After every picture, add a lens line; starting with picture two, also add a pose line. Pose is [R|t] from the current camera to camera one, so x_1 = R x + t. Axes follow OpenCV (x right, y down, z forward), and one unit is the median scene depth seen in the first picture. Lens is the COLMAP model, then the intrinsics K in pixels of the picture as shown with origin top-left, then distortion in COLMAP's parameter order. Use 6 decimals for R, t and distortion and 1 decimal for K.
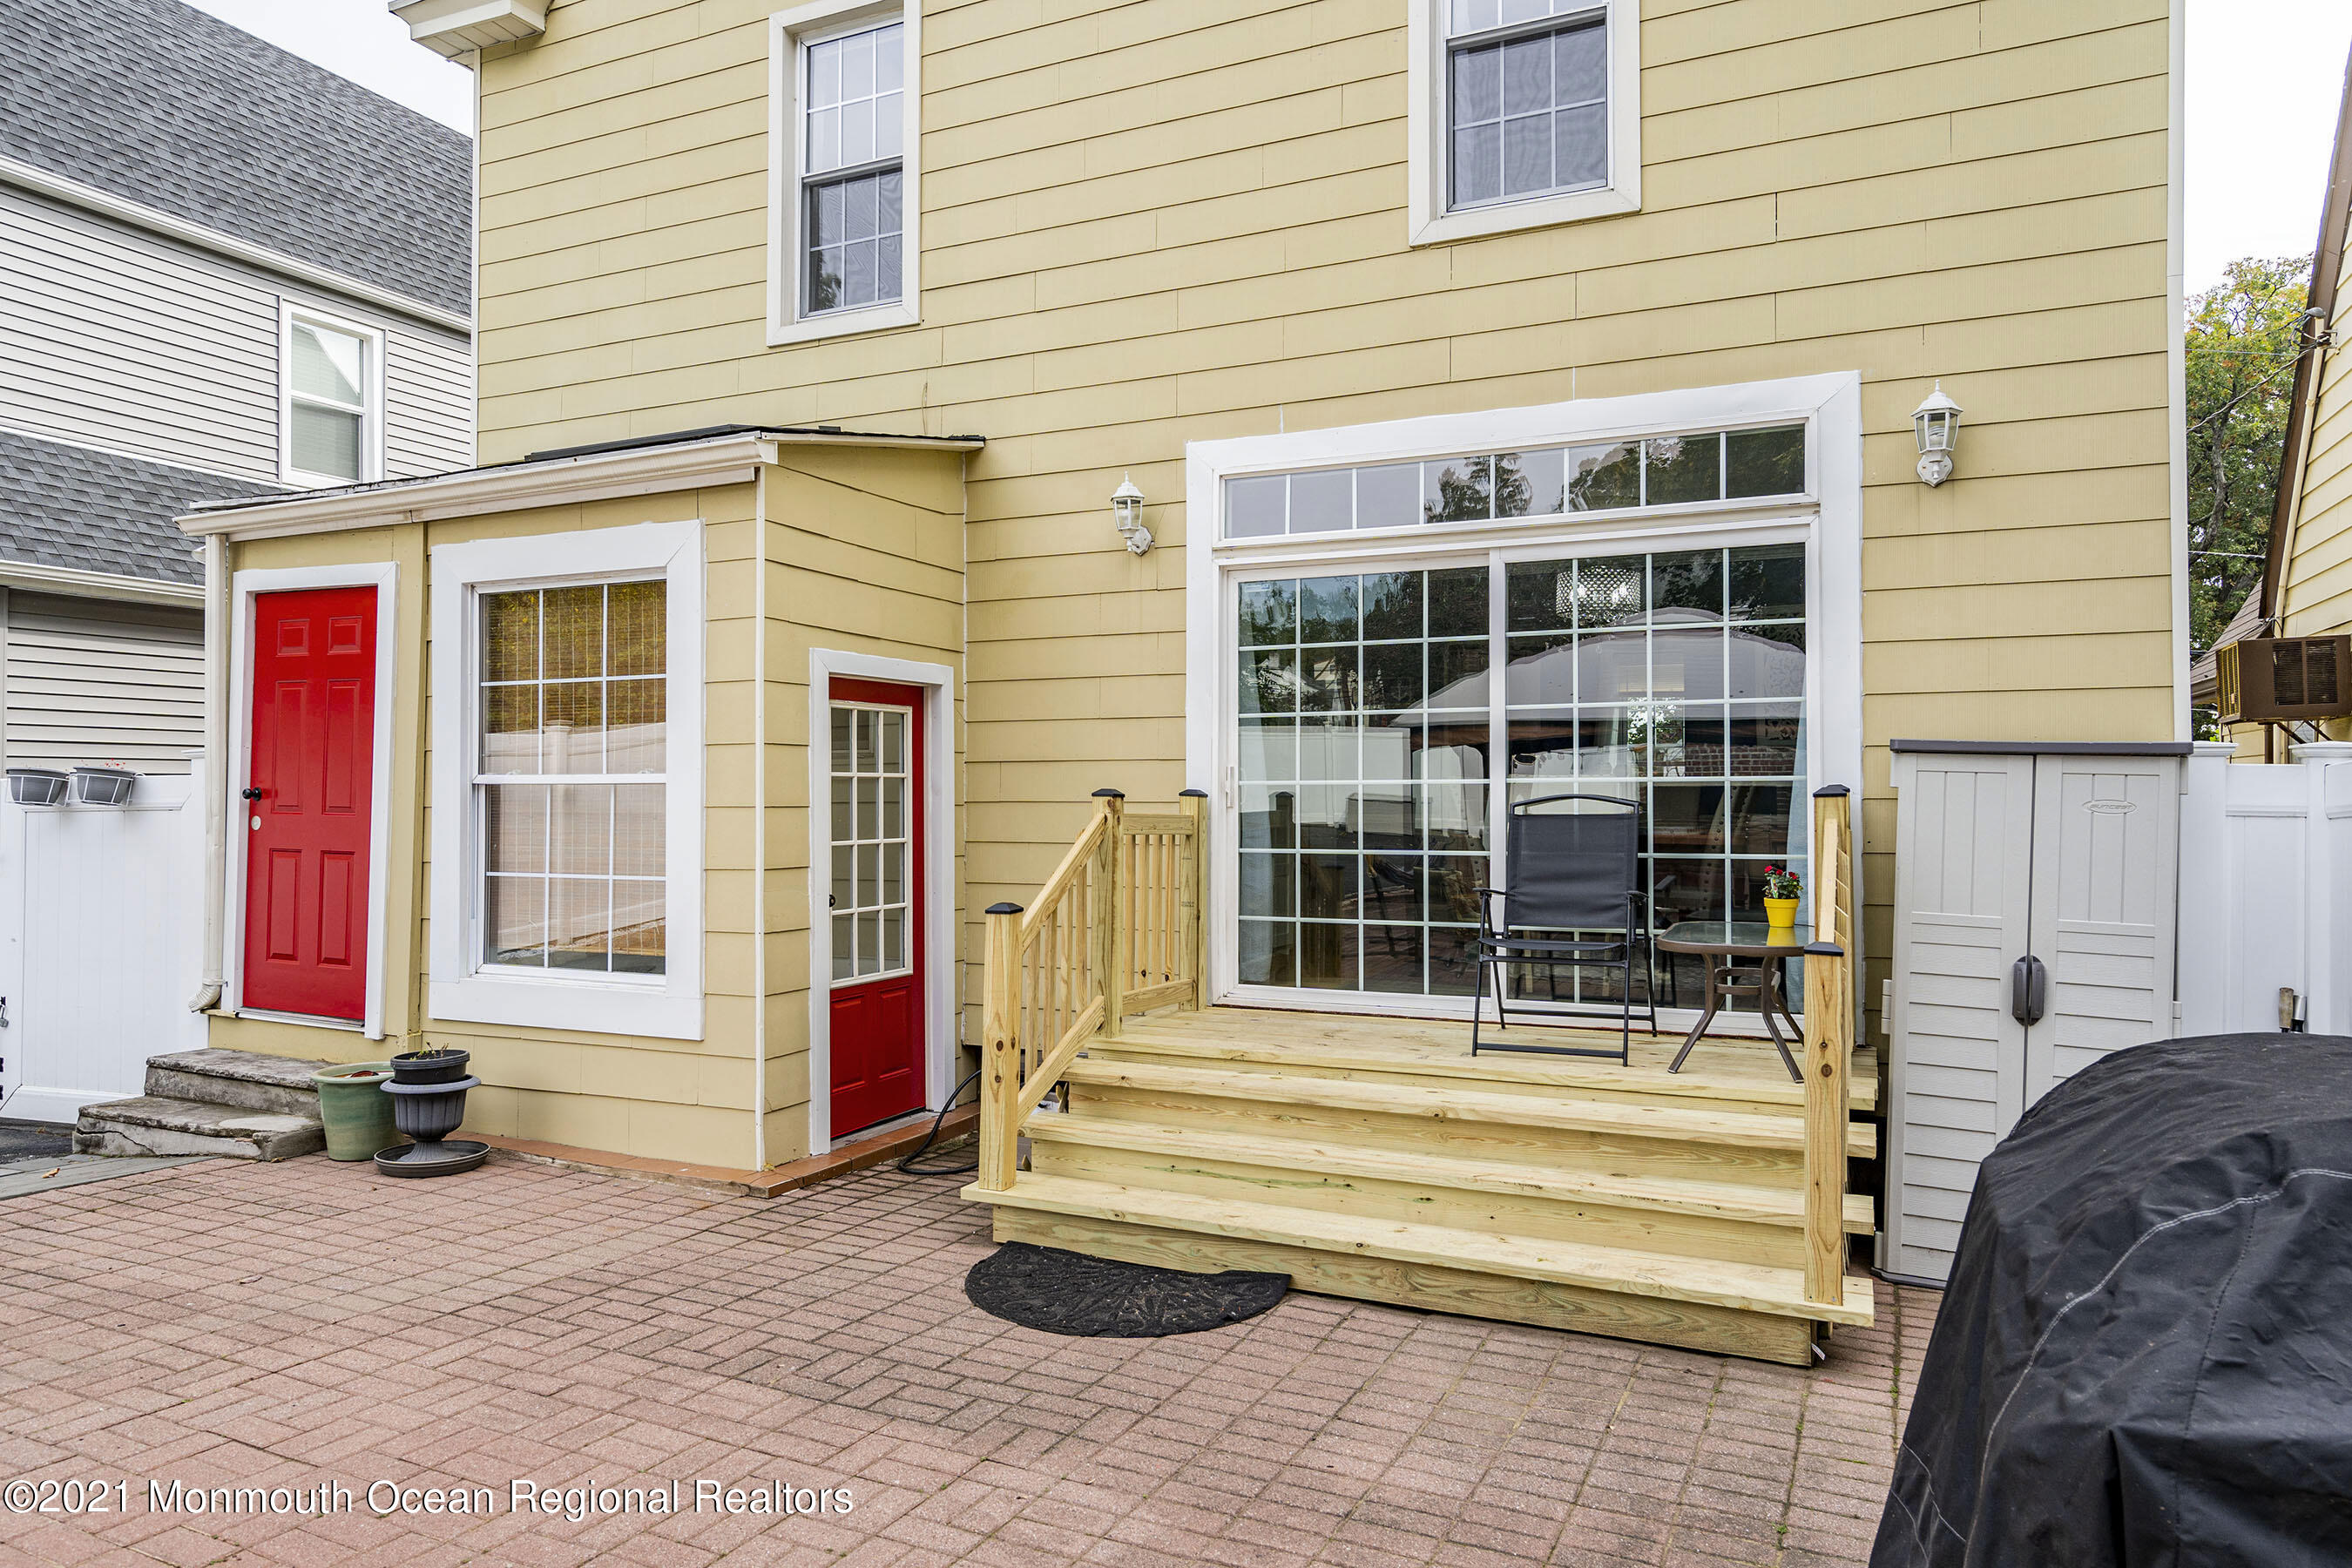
lens RADIAL K [[1495.6, 0, 1027.2], [0, 1495.6, 787.0], [0, 0, 1]] dist [0.002038, 0.002088]
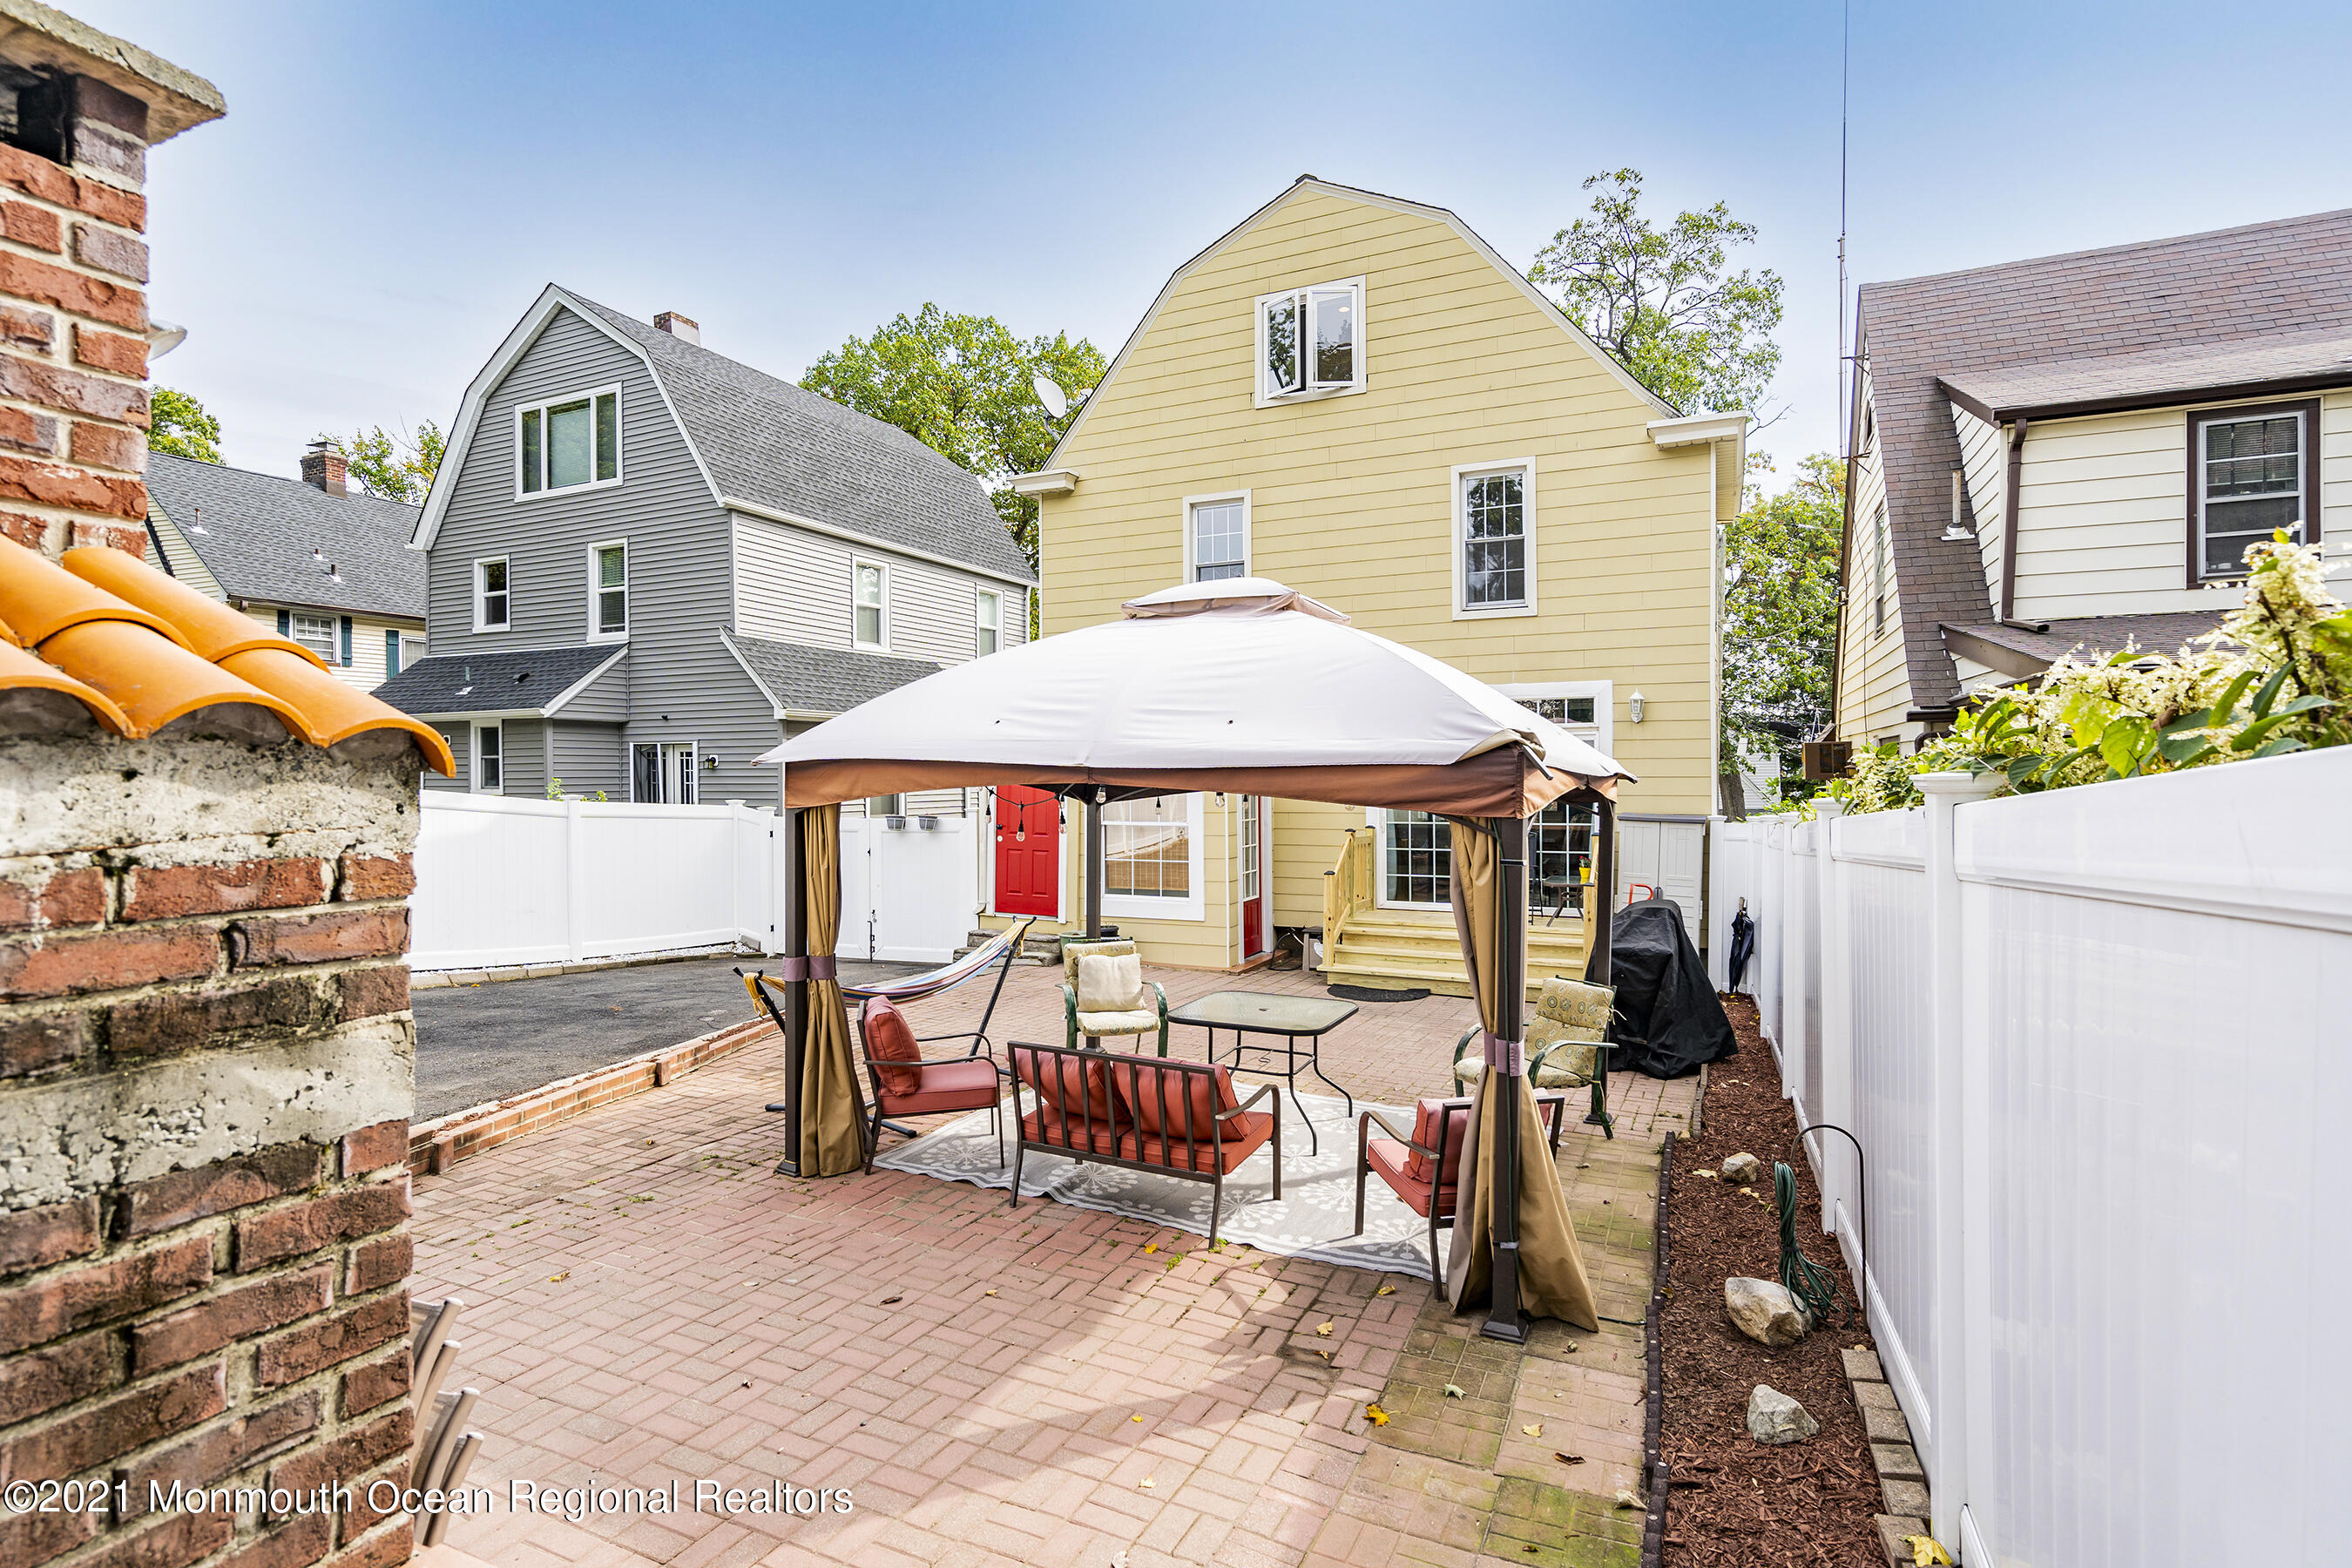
lens RADIAL K [[1096.7, 0, 1176.0], [0, 1096.7, 784.0], [0, 0, 1]] dist [0.001049, 0.000587]
pose [[0.997566, -0.000007, 0.069728, -0.356778], [-0.000790, 0.999935, 0.011401, -0.092437], [-0.069723, -0.011429, 0.997501, -0.877413]]
